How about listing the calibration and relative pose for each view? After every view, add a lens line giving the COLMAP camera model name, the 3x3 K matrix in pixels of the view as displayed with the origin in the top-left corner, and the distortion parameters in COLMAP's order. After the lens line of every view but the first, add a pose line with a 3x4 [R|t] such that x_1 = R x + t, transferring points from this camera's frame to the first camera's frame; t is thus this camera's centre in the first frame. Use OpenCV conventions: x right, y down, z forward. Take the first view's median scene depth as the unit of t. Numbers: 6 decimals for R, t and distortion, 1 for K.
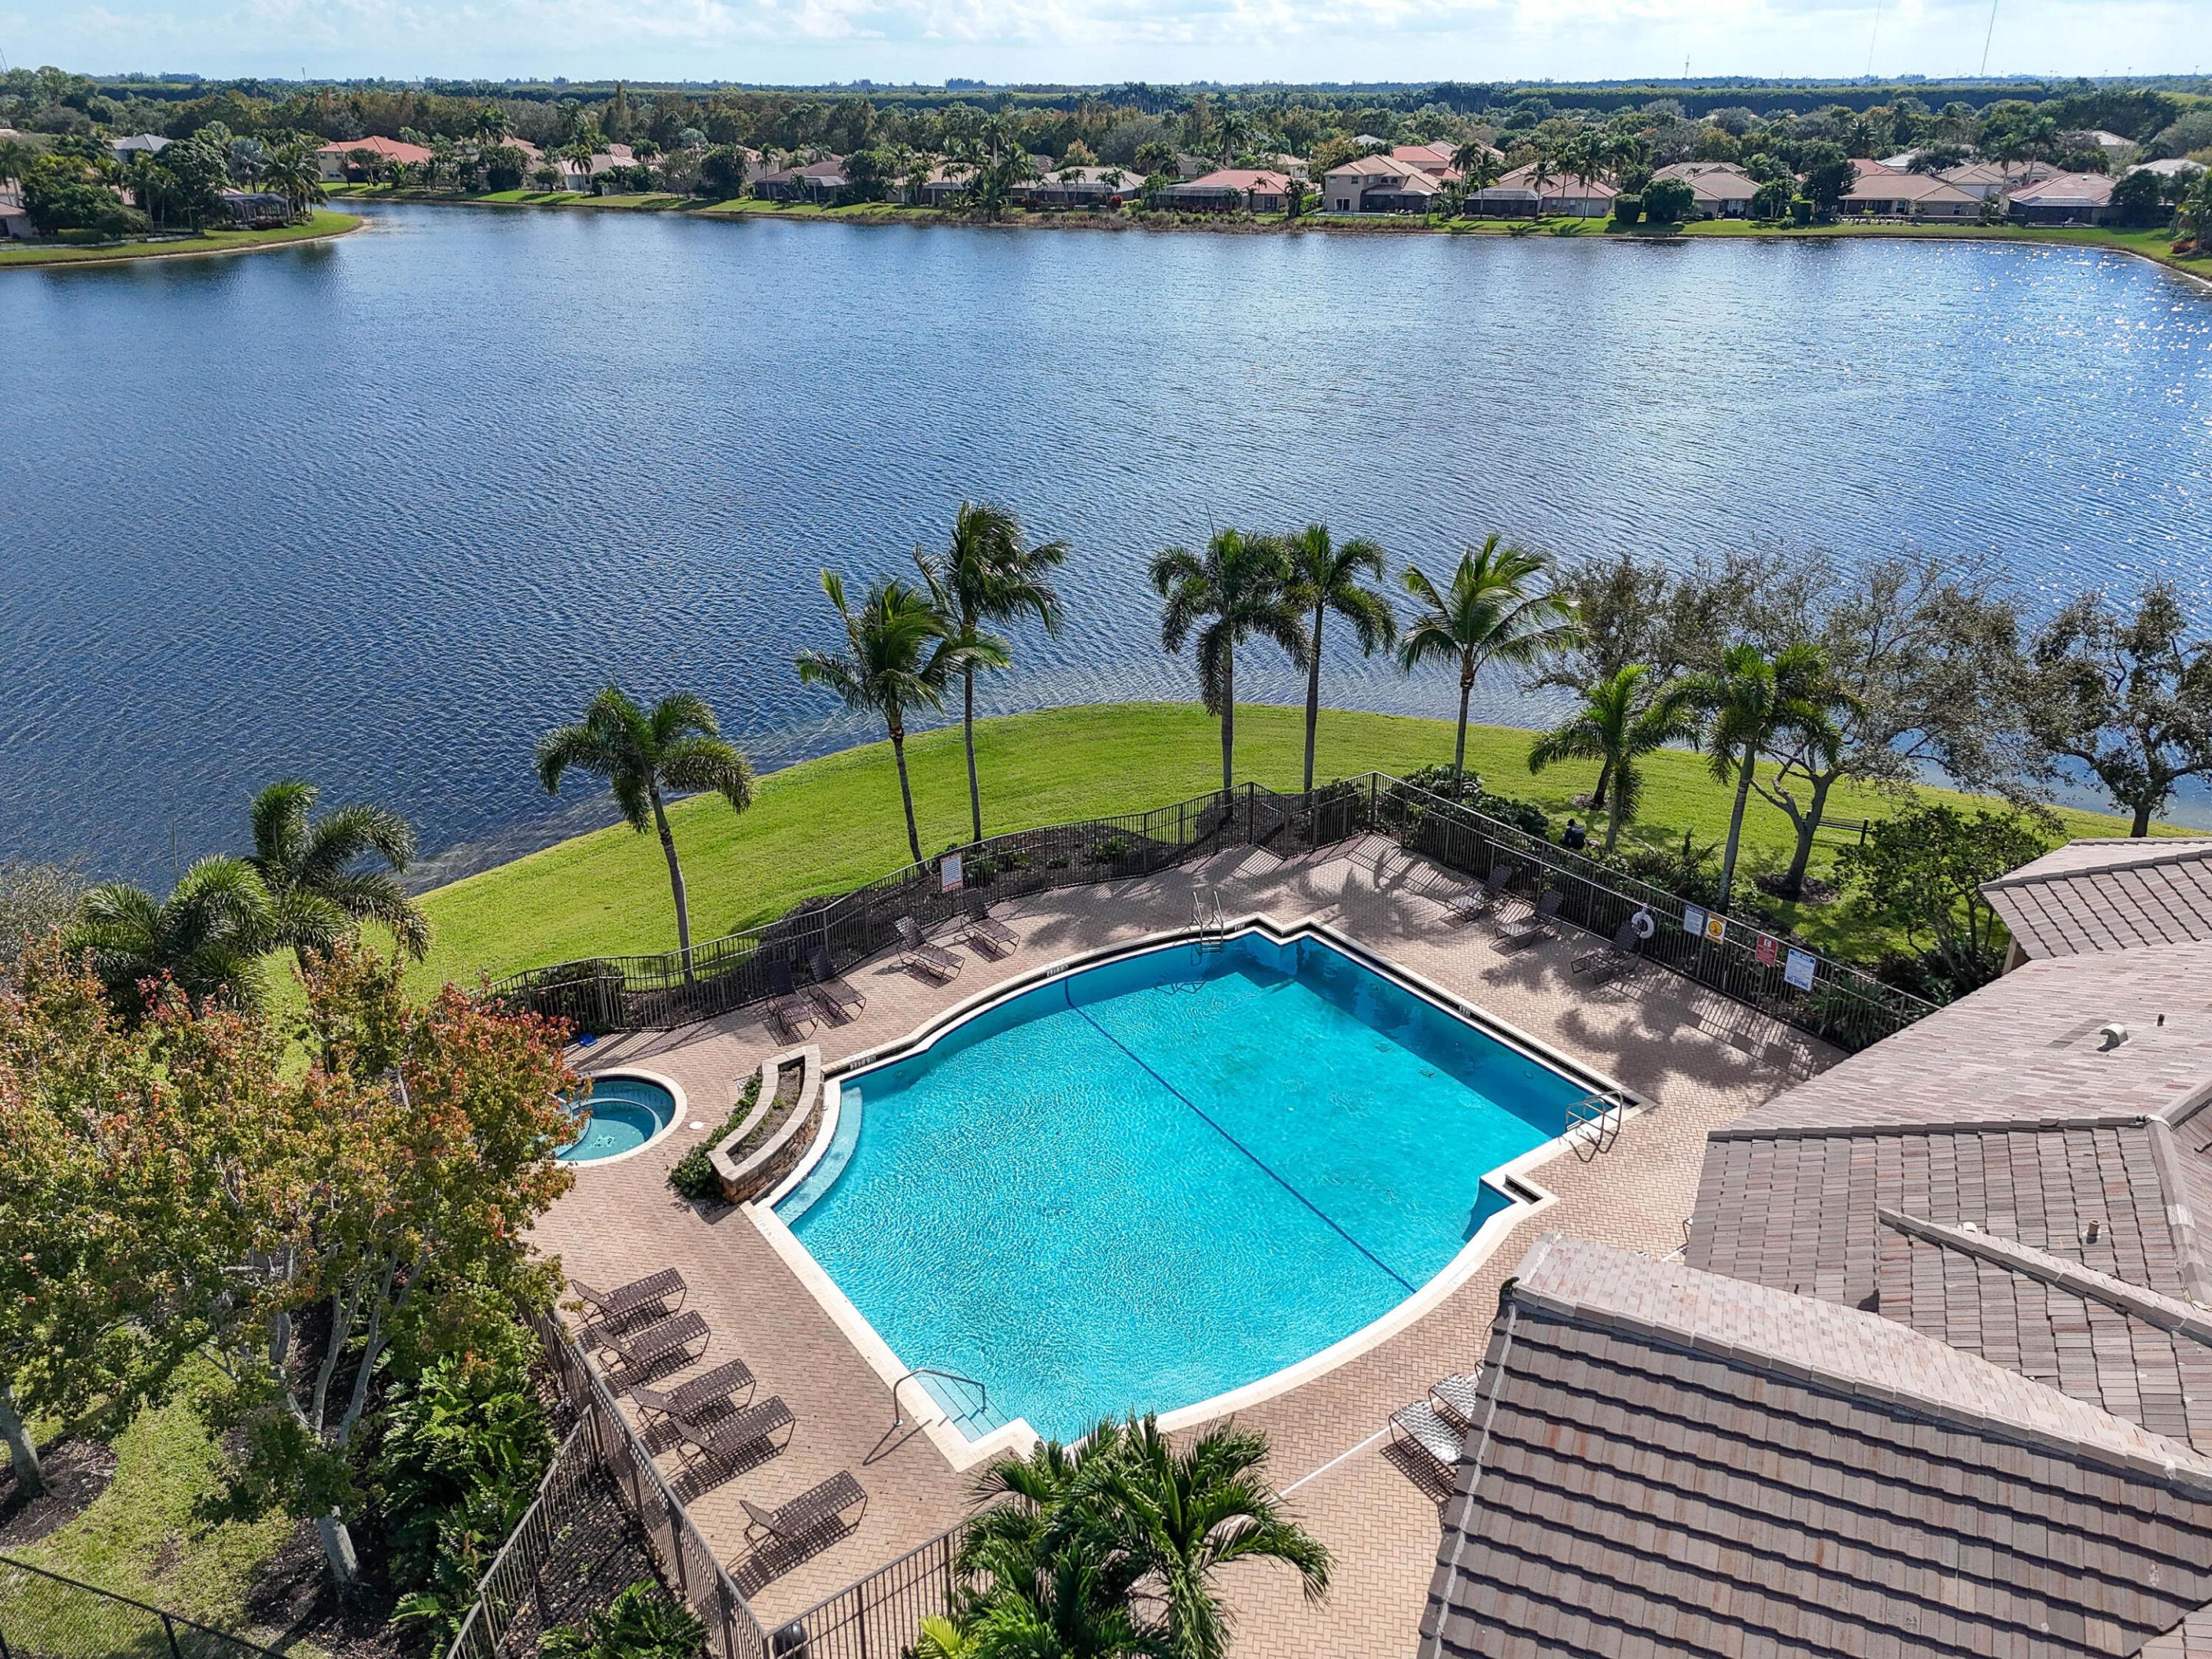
lens RADIAL K [[1680.9, 0, 1108.9], [0, 1680.9, 762.8], [0, 0, 1]] dist [0.081754, -0.071059]
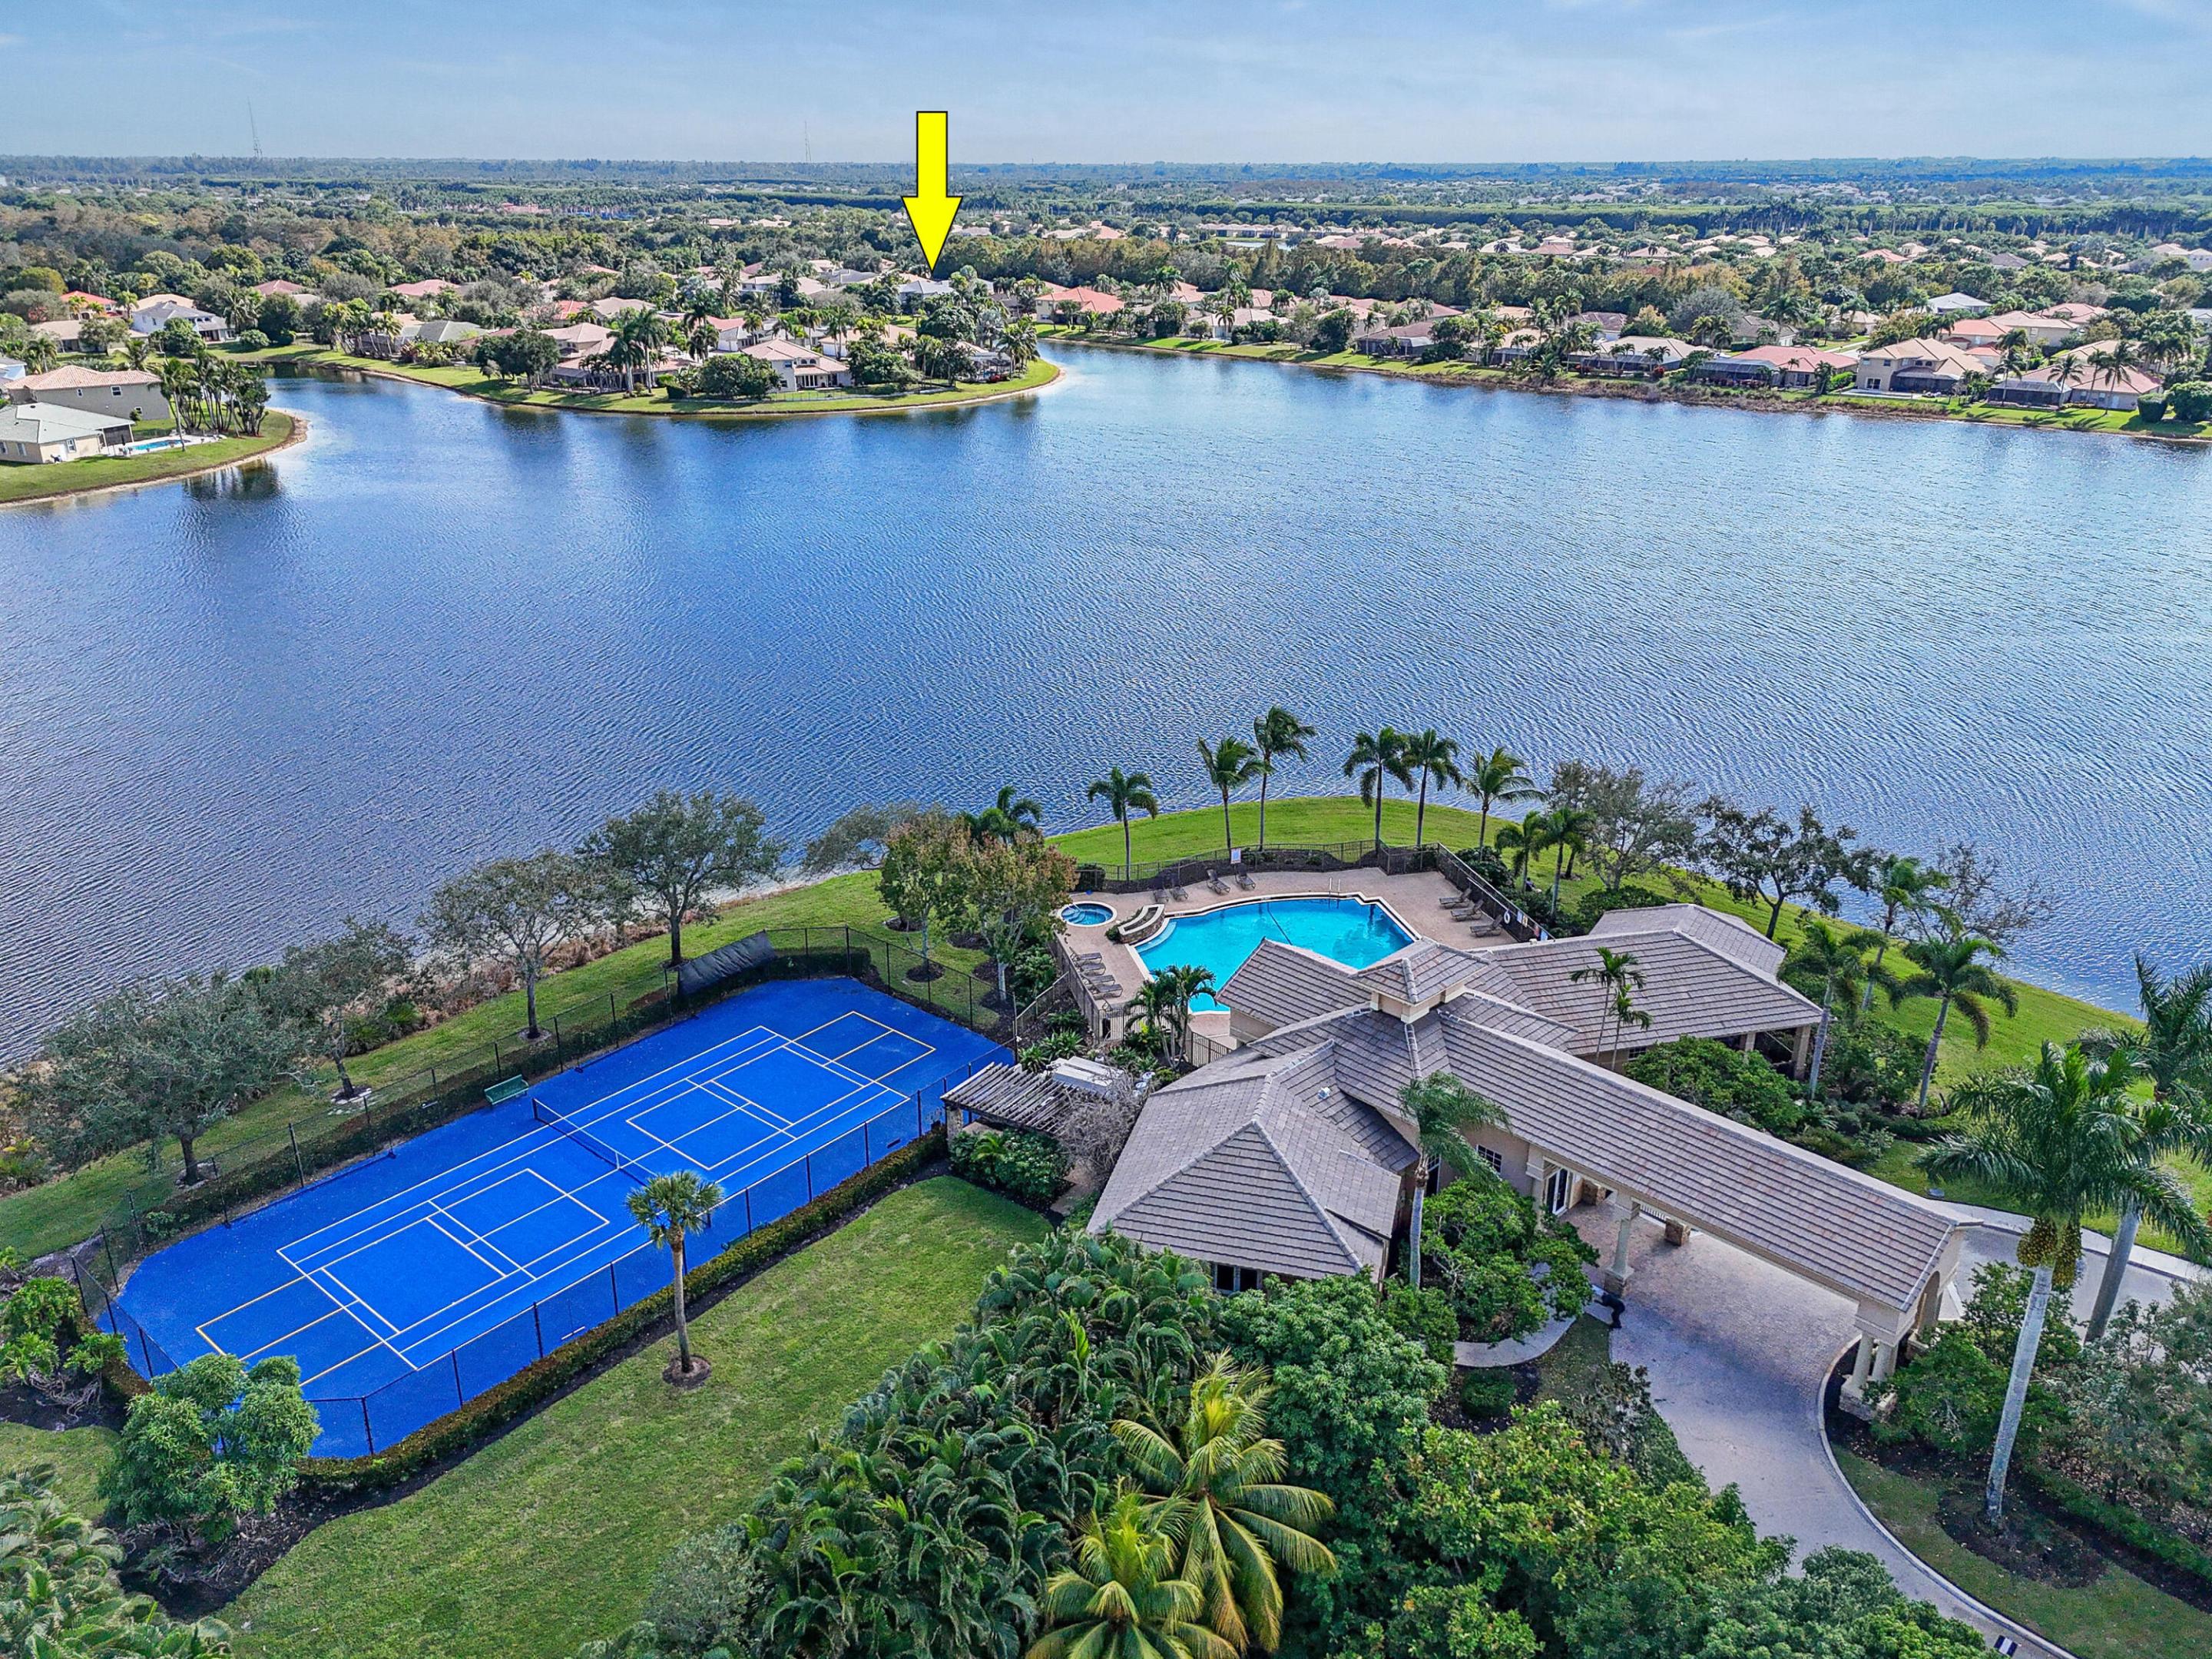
lens RADIAL K [[1680.9, 0, 1108.9], [0, 1680.9, 762.8], [0, 0, 1]] dist [0.081754, -0.071059]
pose [[0.932952, 0.123674, -0.338092, 0.080665], [-0.135783, 0.990662, -0.012305, -0.002084], [0.333413, 0.057387, 0.941033, -0.204651]]
